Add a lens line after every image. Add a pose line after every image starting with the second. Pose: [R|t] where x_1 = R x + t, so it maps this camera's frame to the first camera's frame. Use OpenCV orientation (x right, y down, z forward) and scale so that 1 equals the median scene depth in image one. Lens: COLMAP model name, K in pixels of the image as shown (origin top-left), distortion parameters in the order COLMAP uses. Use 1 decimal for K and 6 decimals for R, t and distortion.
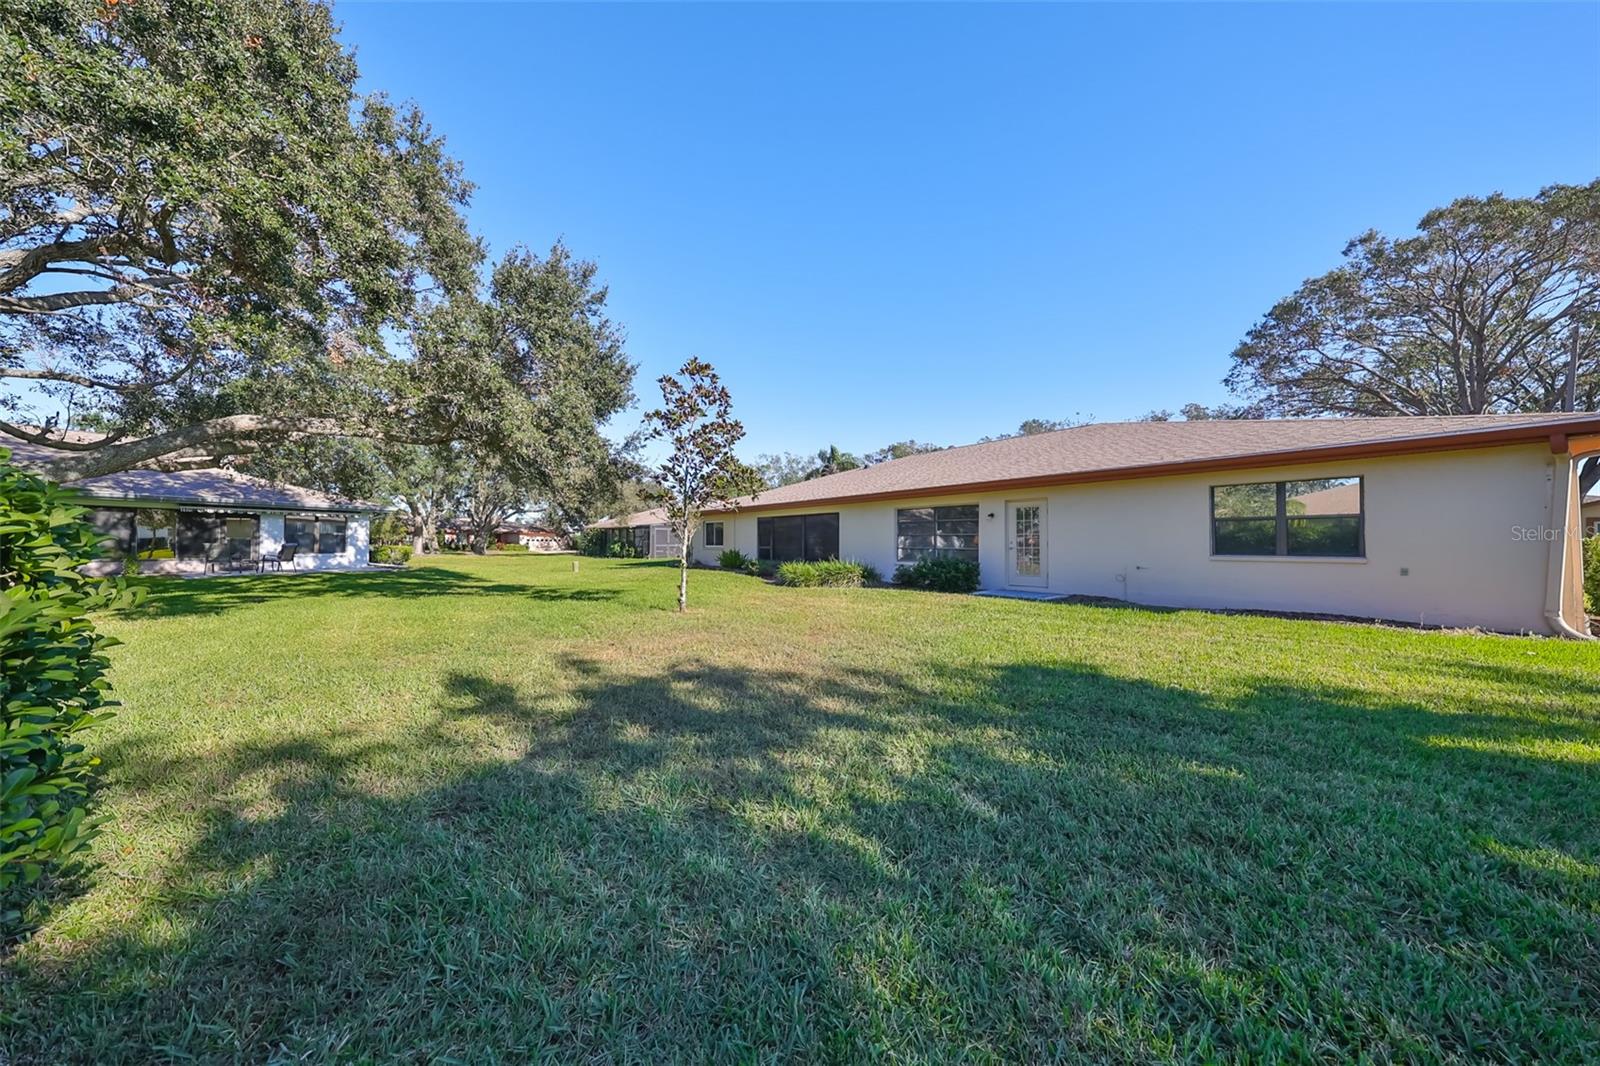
lens RADIAL K [[494.6, 0, 813.1], [0, 494.6, 530.7], [0, 0, 1]] dist [-0.000101, -0.000006]
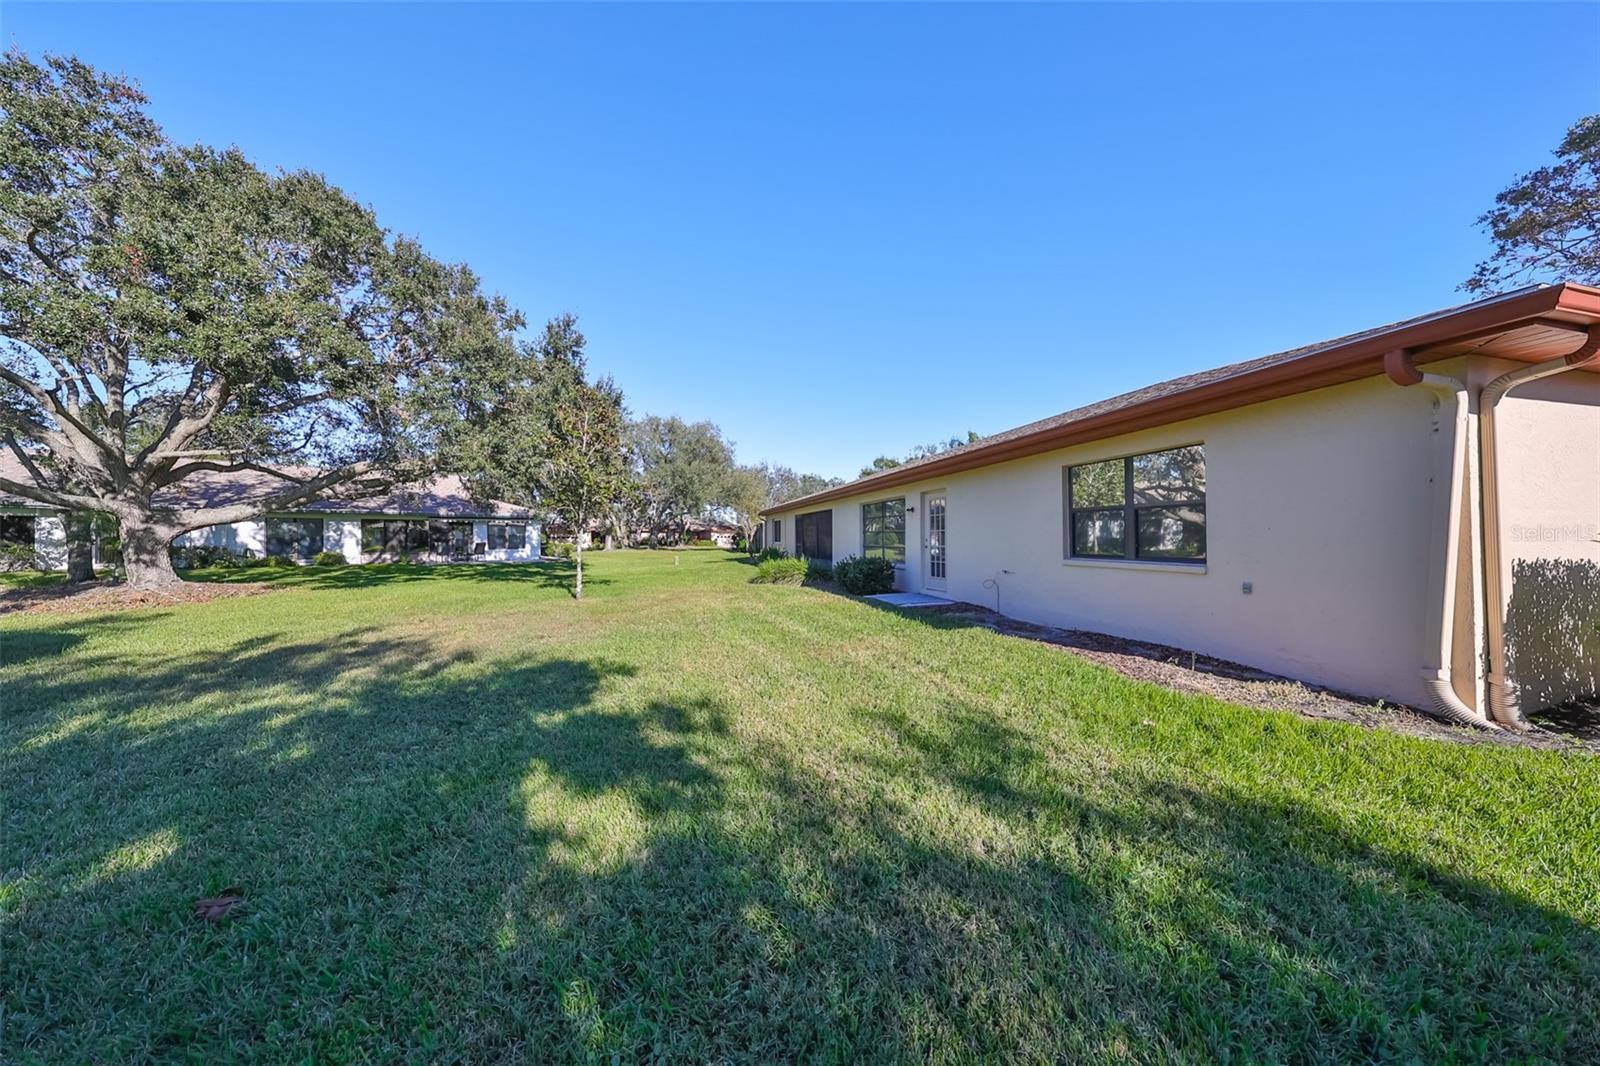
lens RADIAL K [[494.6, 0, 813.1], [0, 494.6, 530.7], [0, 0, 1]] dist [-0.000101, -0.000006]
pose [[0.910582, -0.012484, -0.413140, 0.385193], [0.017471, 0.999813, 0.008295, -0.003077], [0.412959, -0.014771, 0.910630, 0.078442]]
